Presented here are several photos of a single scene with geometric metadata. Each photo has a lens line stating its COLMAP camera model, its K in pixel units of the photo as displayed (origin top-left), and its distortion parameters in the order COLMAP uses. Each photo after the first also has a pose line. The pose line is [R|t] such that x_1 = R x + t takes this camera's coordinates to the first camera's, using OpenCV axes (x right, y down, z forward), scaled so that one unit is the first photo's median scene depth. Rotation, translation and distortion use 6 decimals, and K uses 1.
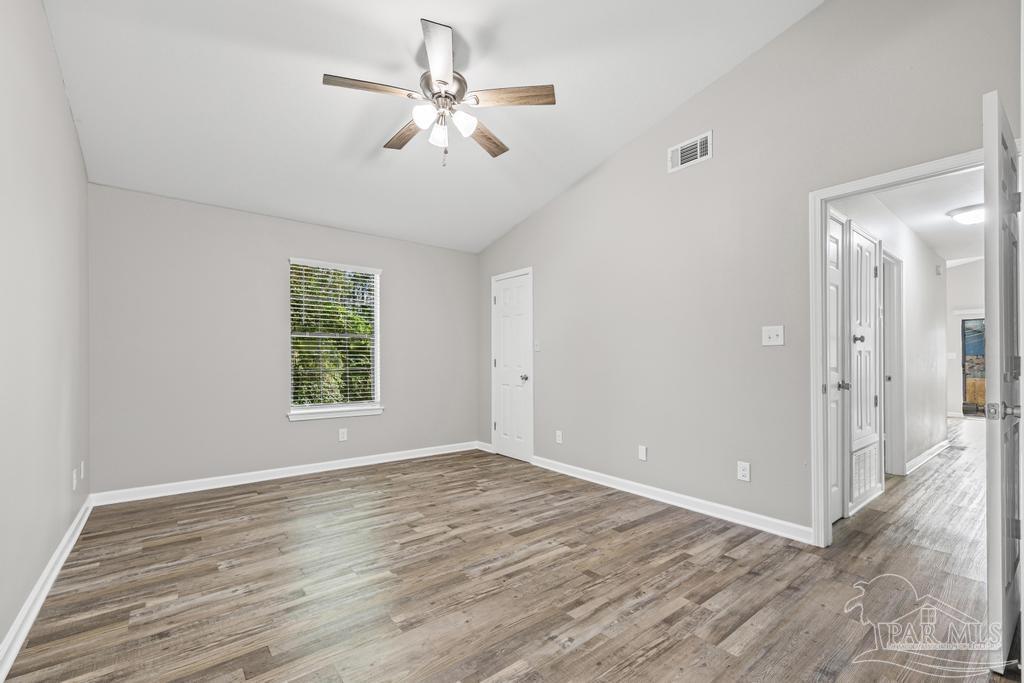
lens RADIAL K [[435.6, 0, 506.3], [0, 435.6, 355.3], [0, 0, 1]] dist [0.001296, 0.000152]
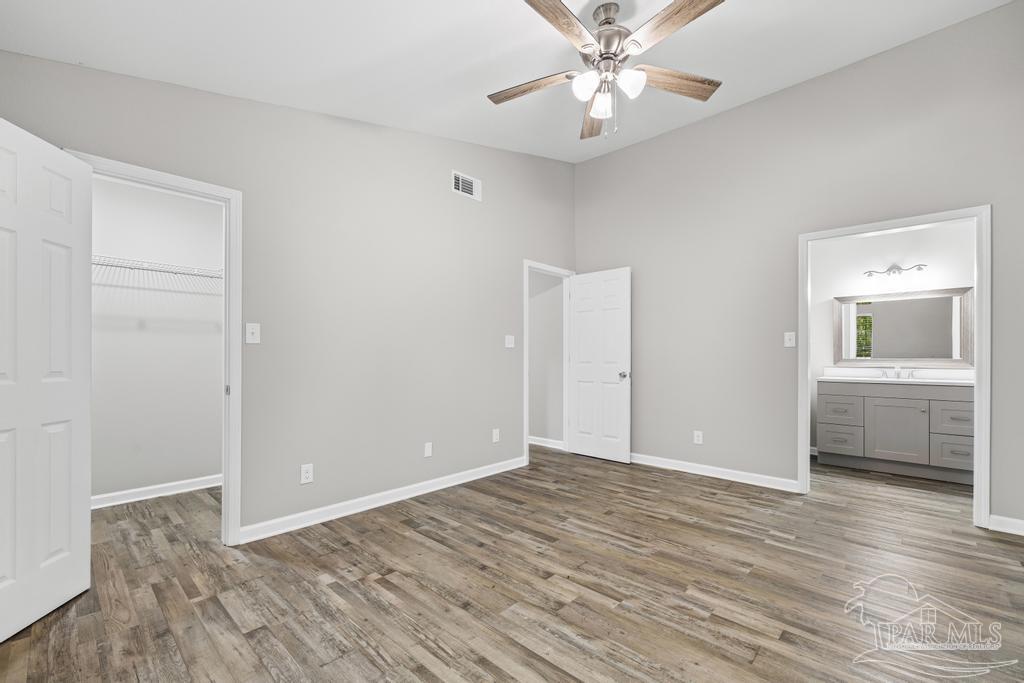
lens RADIAL K [[435.6, 0, 506.3], [0, 435.6, 355.3], [0, 0, 1]] dist [0.001296, 0.000152]
pose [[-0.149697, 0.001422, 0.988731, -0.893248], [-0.013012, 0.999910, -0.003408, 0.006064], [-0.988646, -0.013376, -0.149665, 1.213494]]
